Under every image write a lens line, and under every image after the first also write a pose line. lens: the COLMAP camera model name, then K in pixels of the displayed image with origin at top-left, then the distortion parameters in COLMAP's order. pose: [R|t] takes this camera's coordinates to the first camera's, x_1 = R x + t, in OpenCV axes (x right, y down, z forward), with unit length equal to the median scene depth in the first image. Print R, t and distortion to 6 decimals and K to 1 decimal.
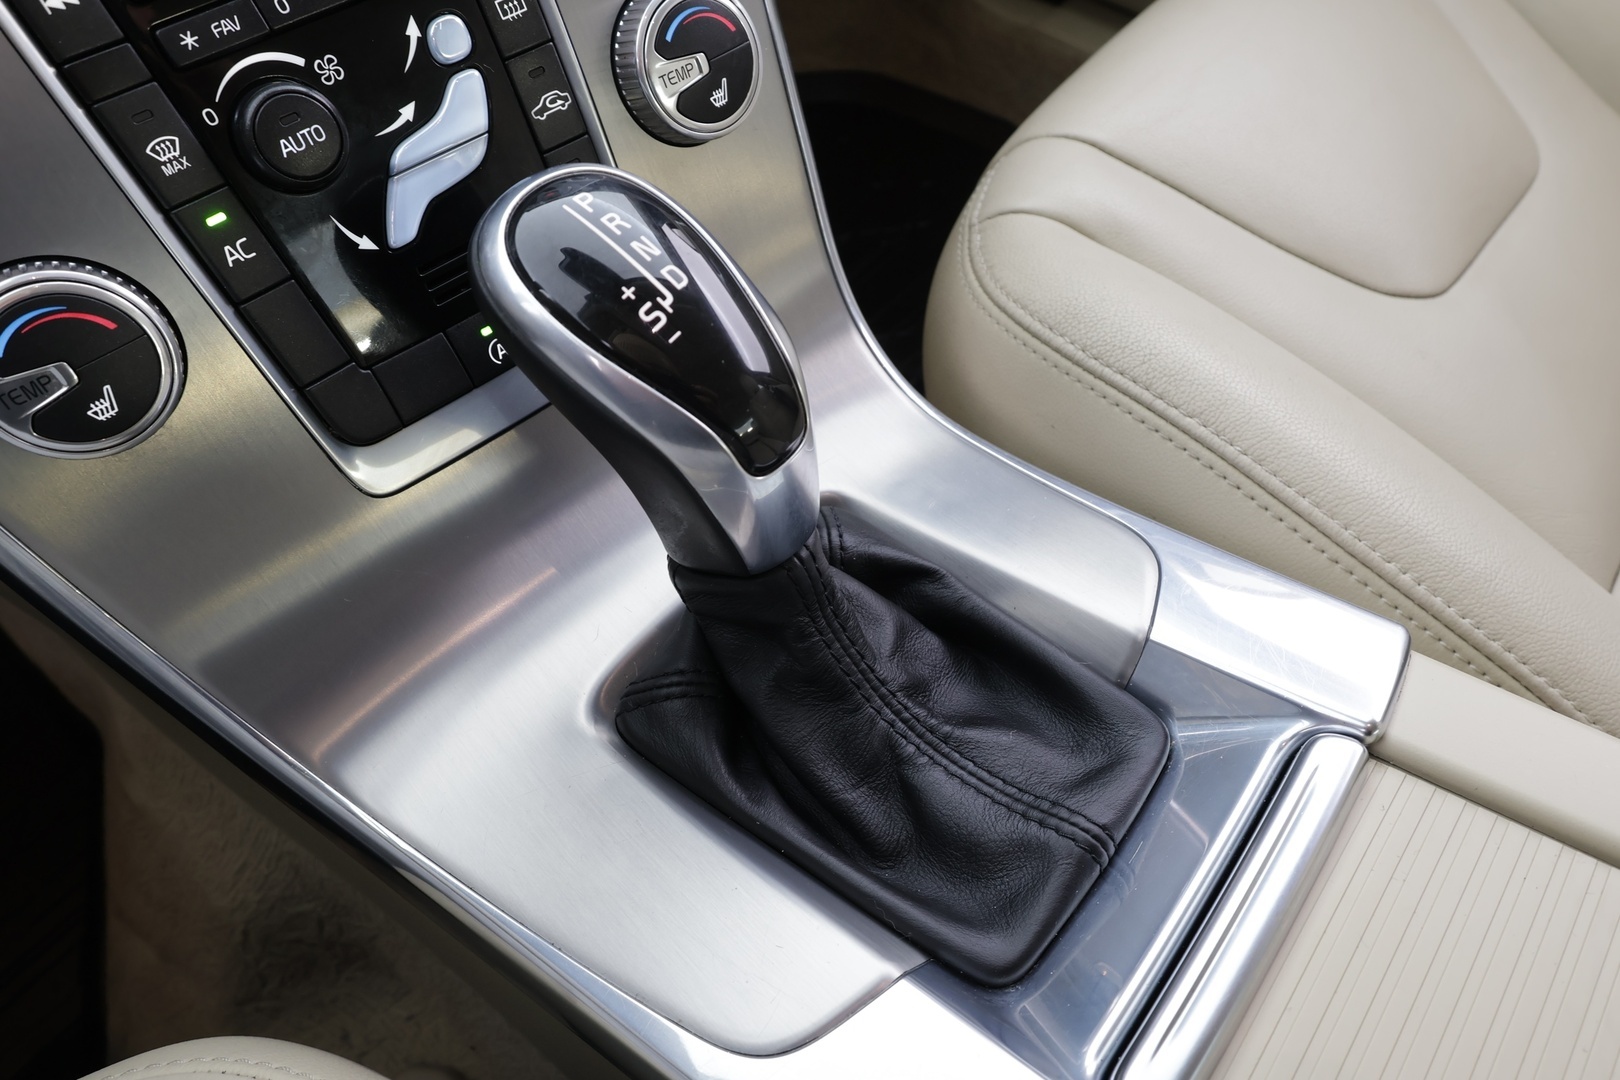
lens RADIAL K [[1027.1, 0, 811.2], [0, 1027.1, 545.5], [0, 0, 1]] dist [-0.001591, 0.003663]
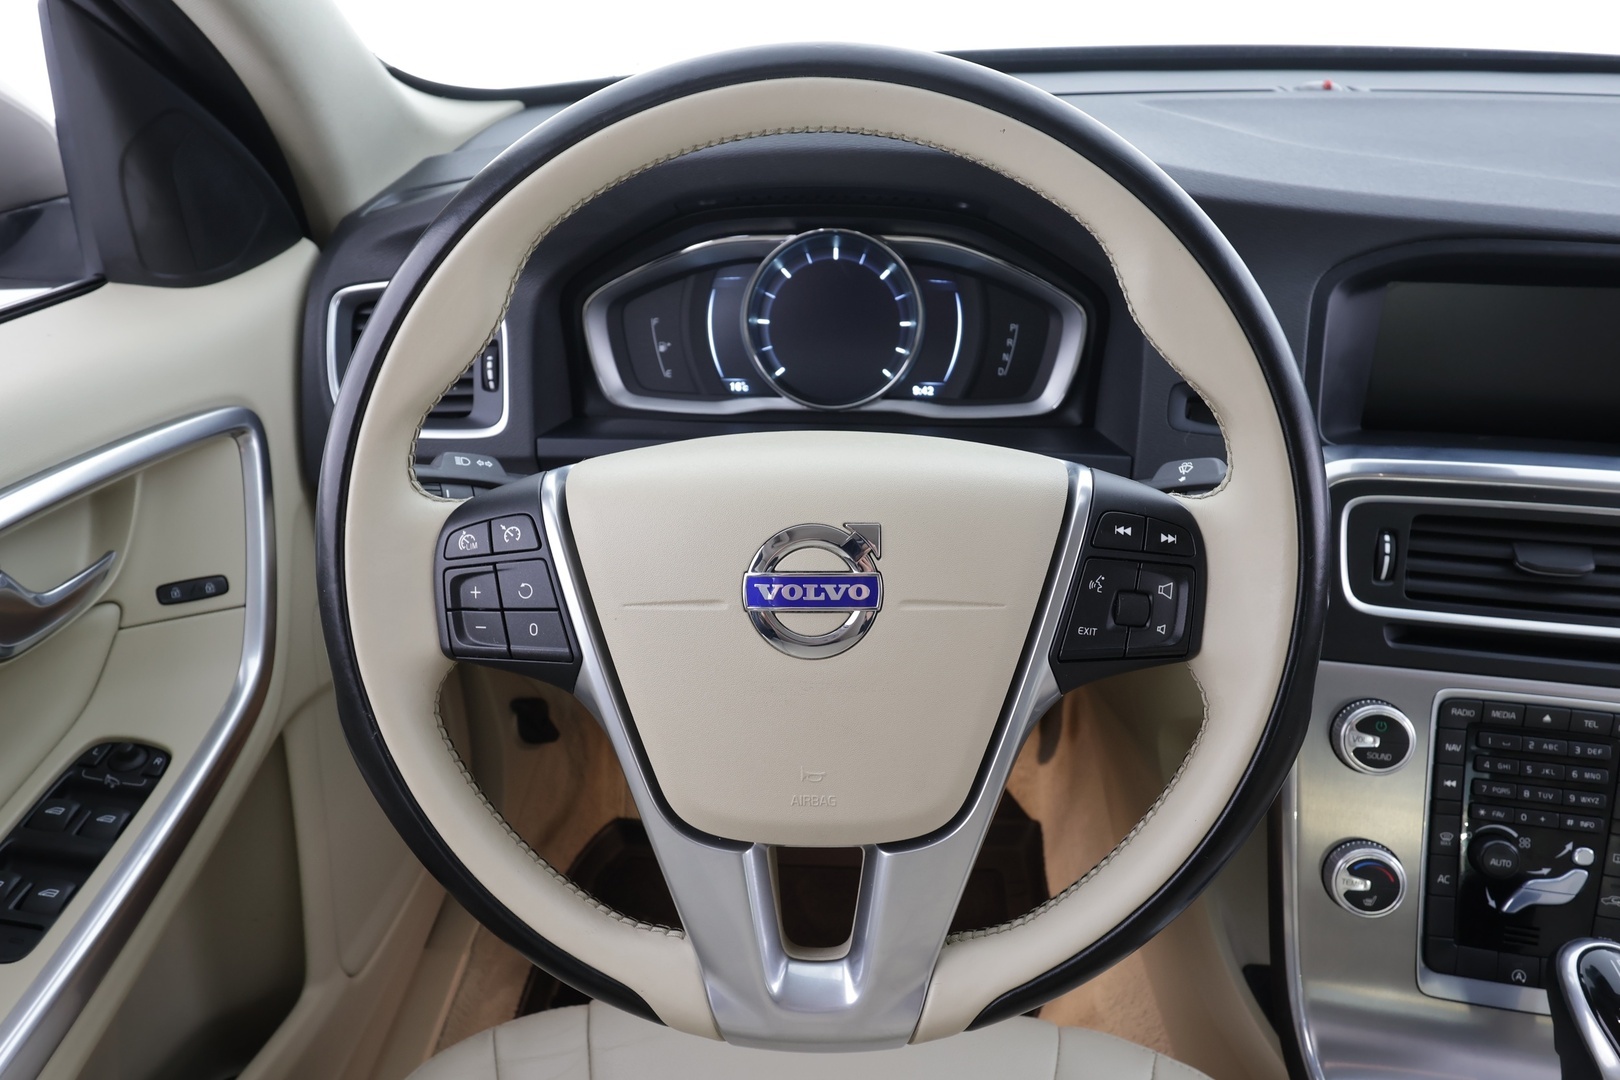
lens RADIAL K [[1046.7, 0, 809.8], [0, 1046.7, 544.5], [0, 0, 1]] dist [0.002990, -0.003890]
pose [[0.593955, 0.394317, -0.701236, -0.016295], [-0.655972, 0.741992, -0.138380, 0.444379], [0.465745, 0.542183, 0.699371, -1.819791]]
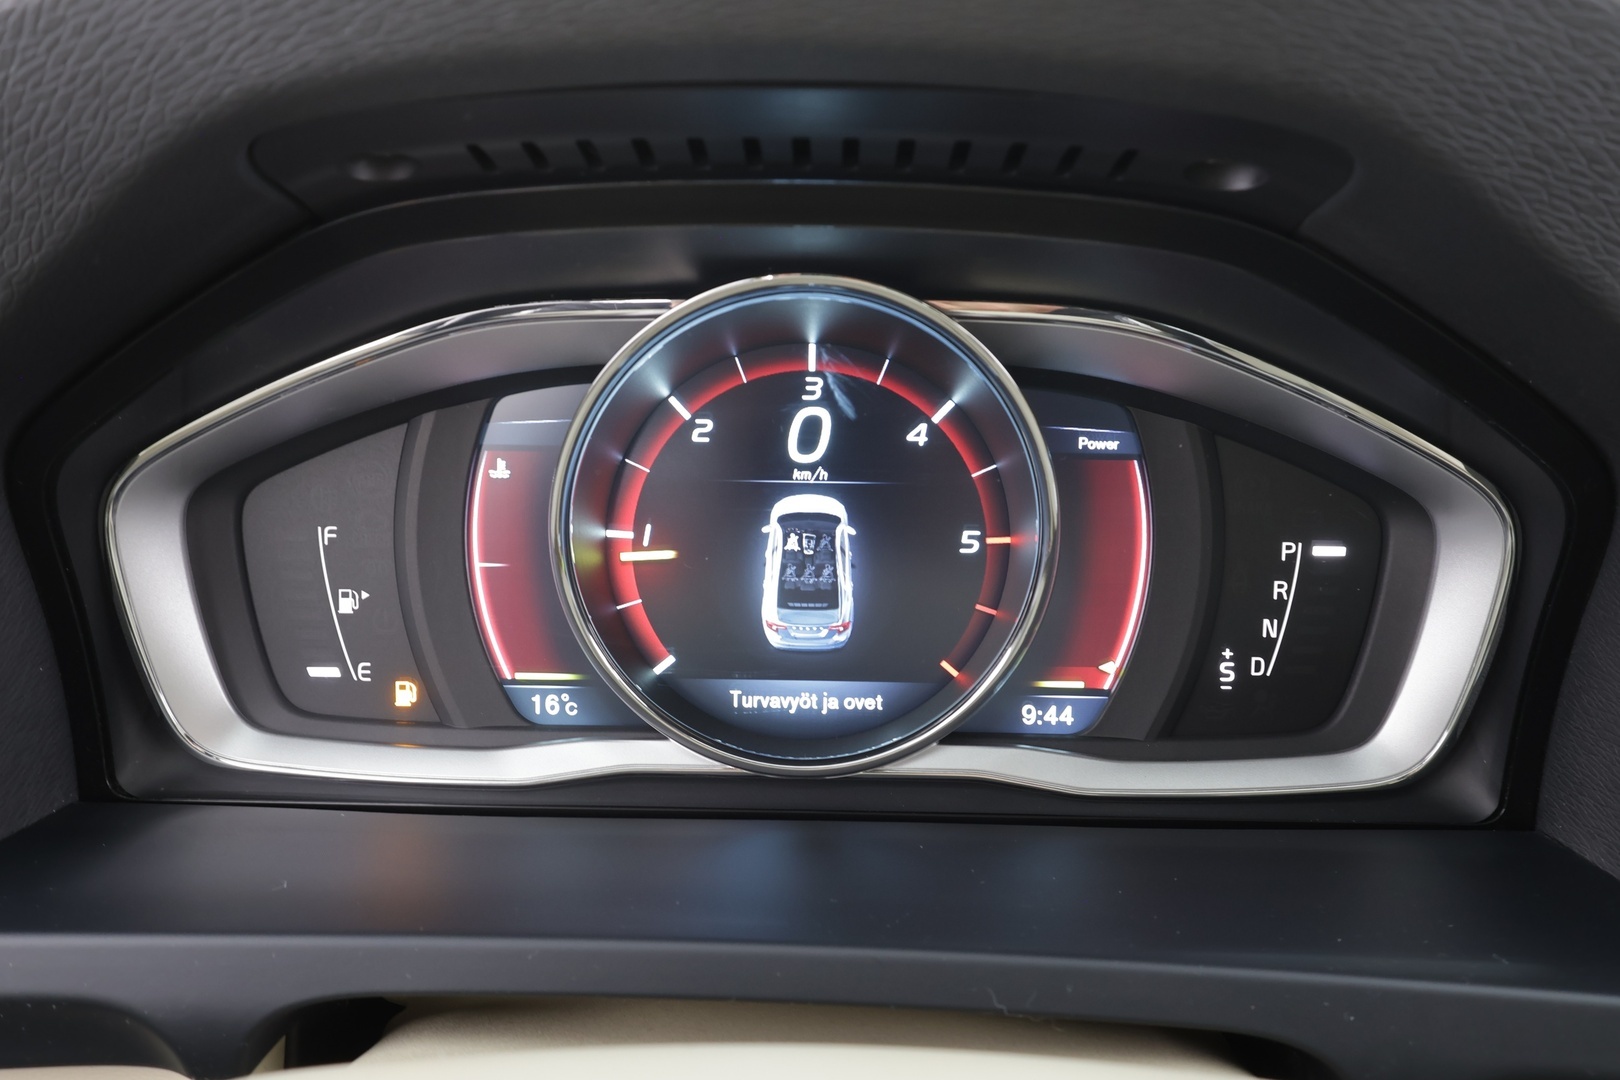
lens RADIAL K [[1334.2, 0, 815.1], [0, 1334.2, 545.5], [0, 0, 1]] dist [0.008875, 0.013019]
pose [[0.609683, 0.278173, -0.742231, -1.267363], [-0.649853, 0.711574, -0.267119, -0.107436], [0.453848, 0.645199, 0.614606, -0.899500]]
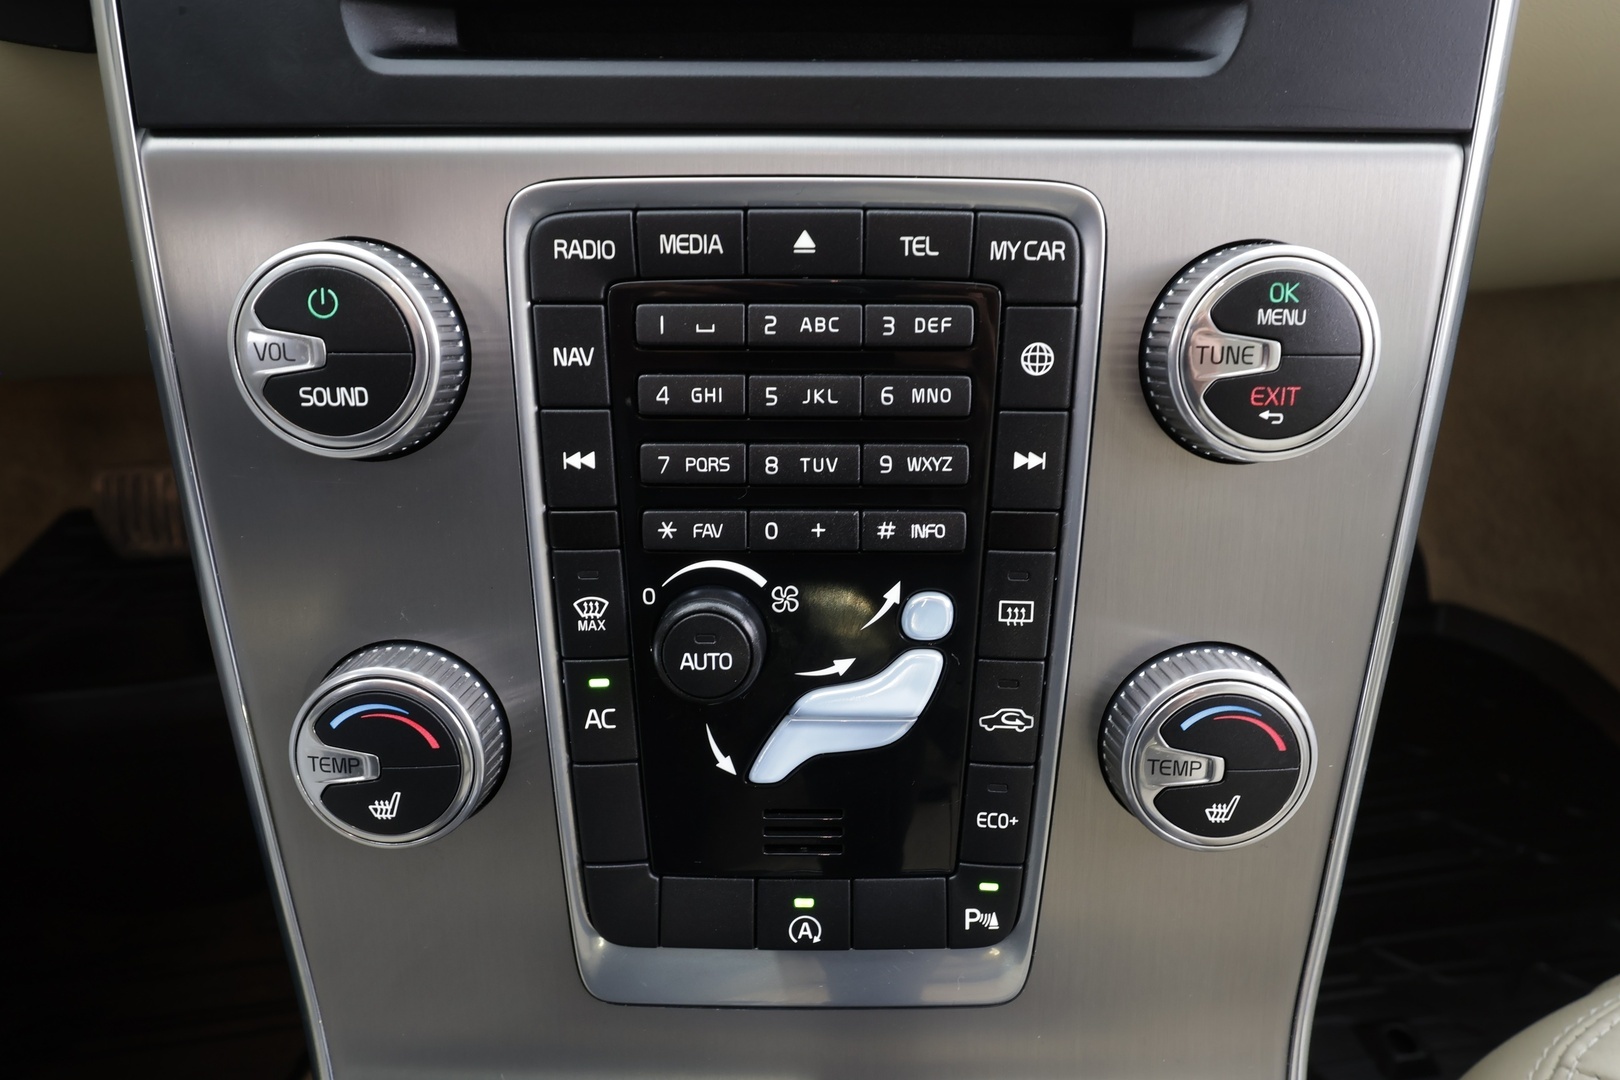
lens RADIAL K [[1027.1, 0, 813.8], [0, 1027.1, 542.7], [0, 0, 1]] dist [-0.001591, 0.003663]
pose [[0.742870, 0.429713, -0.513314, -0.012166], [-0.558141, 0.820950, -0.120498, -0.393711], [0.369625, 0.376016, 0.849700, 0.221638]]
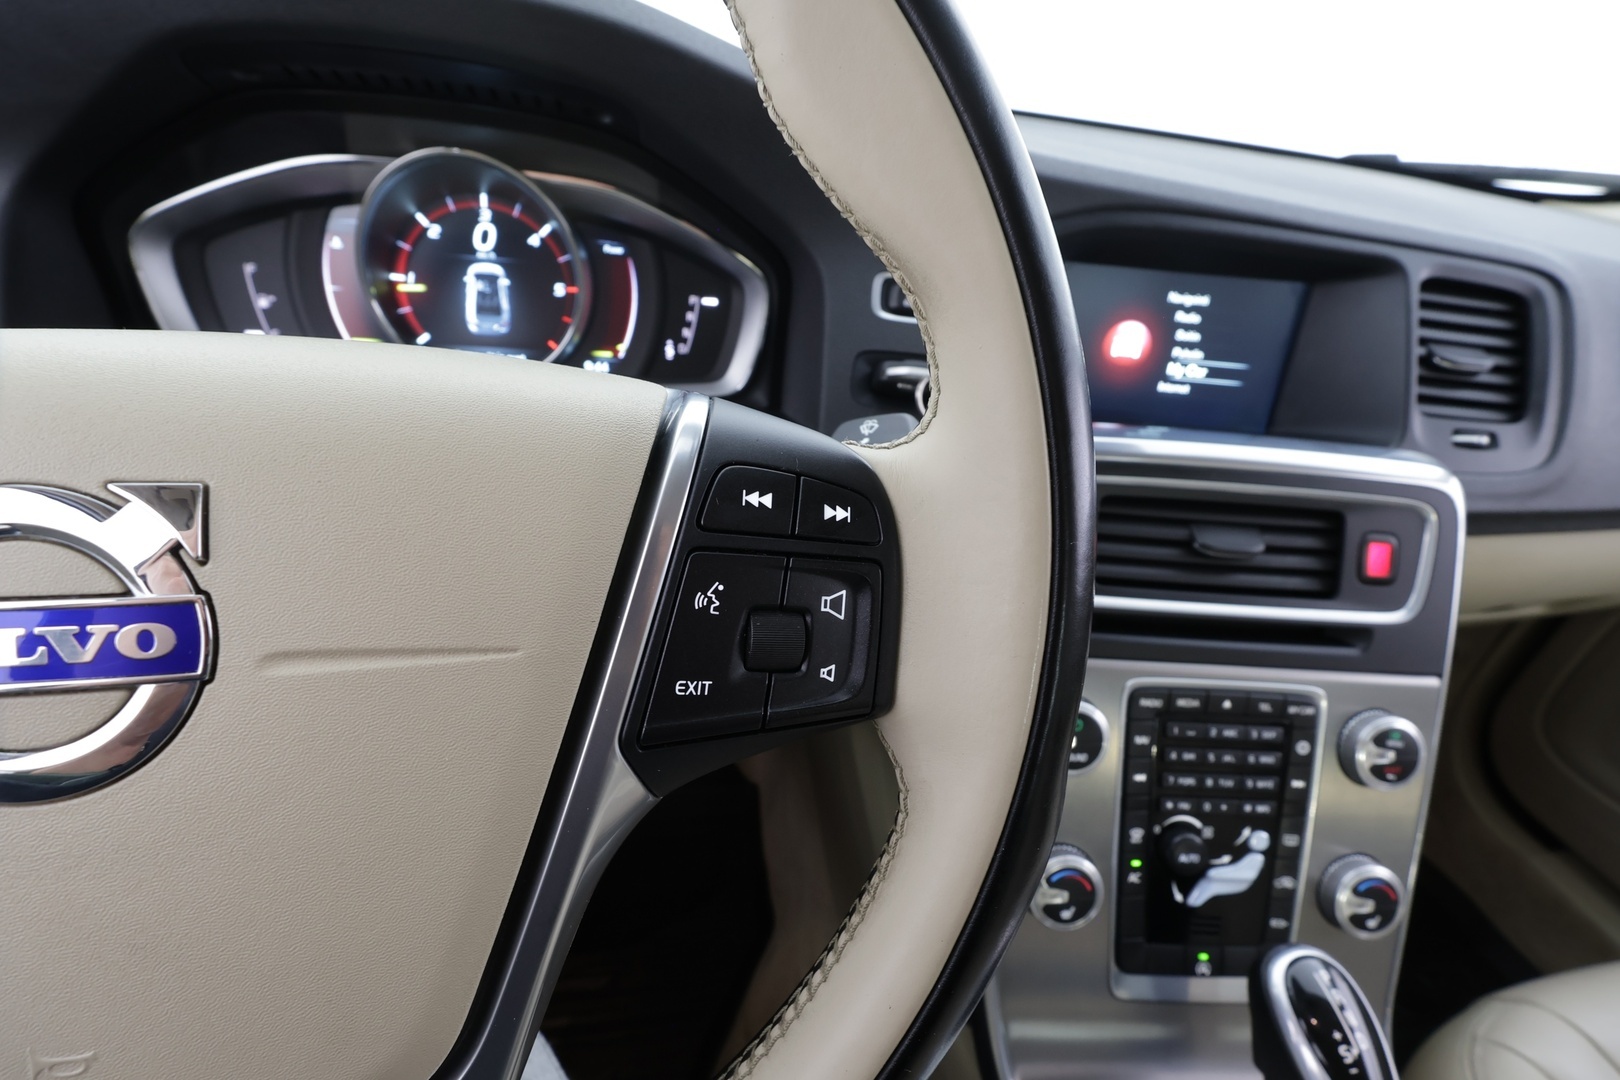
lens RADIAL K [[746.5, 0, 809.9], [0, 746.5, 546.8], [0, 0, 1]] dist [-0.011623, 0.005458]
pose [[0.757458, 0.386343, -0.526305, -0.496275], [-0.587082, 0.755737, -0.290167, 0.069279], [0.285644, 0.528774, 0.799253, -0.932634]]
